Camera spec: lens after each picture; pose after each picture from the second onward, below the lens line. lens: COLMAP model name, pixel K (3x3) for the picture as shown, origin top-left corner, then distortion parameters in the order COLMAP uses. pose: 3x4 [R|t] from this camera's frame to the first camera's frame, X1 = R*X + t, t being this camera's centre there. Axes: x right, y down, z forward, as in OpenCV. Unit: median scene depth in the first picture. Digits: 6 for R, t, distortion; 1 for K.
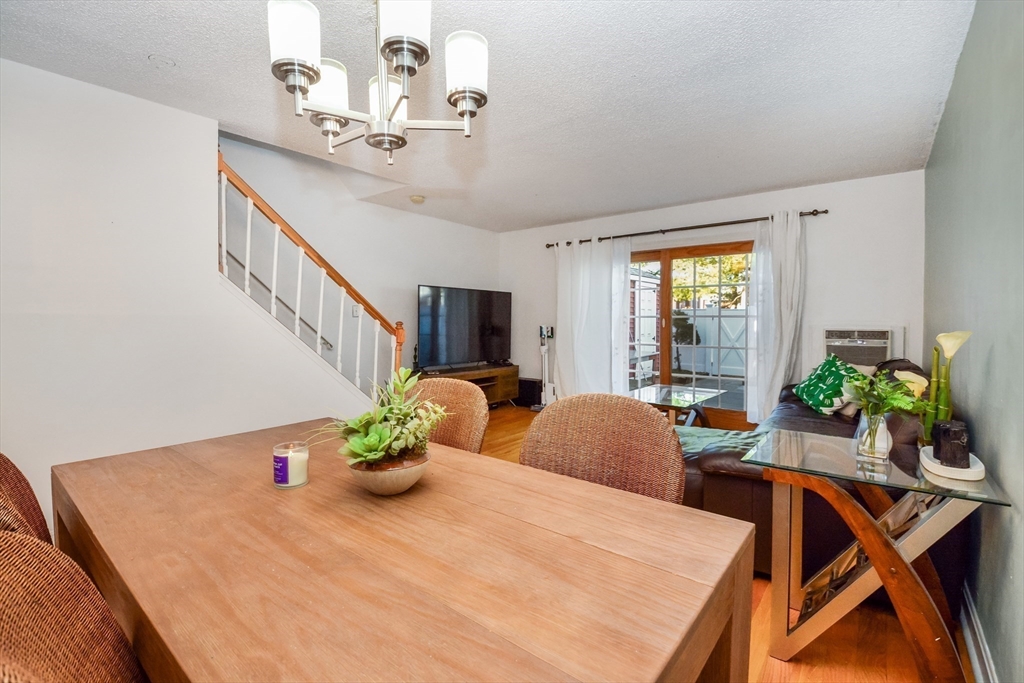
lens RADIAL K [[461.2, 0, 510.4], [0, 461.2, 316.6], [0, 0, 1]] dist [-0.001813, -0.017073]
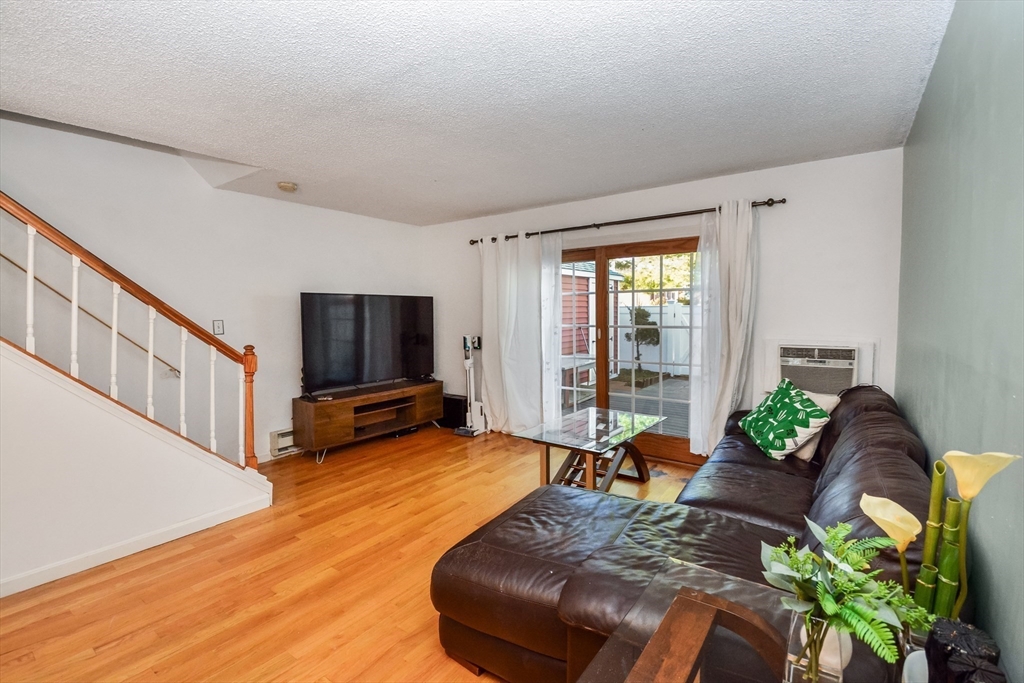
lens RADIAL K [[462.7, 0, 512.3], [0, 462.7, 329.1], [0, 0, 1]] dist [0.002892, -0.017198]
pose [[0.998618, -0.015797, 0.050130, 0.158040], [0.013470, 0.998832, 0.046406, -0.044871], [-0.050804, -0.045666, 0.997664, 0.190174]]
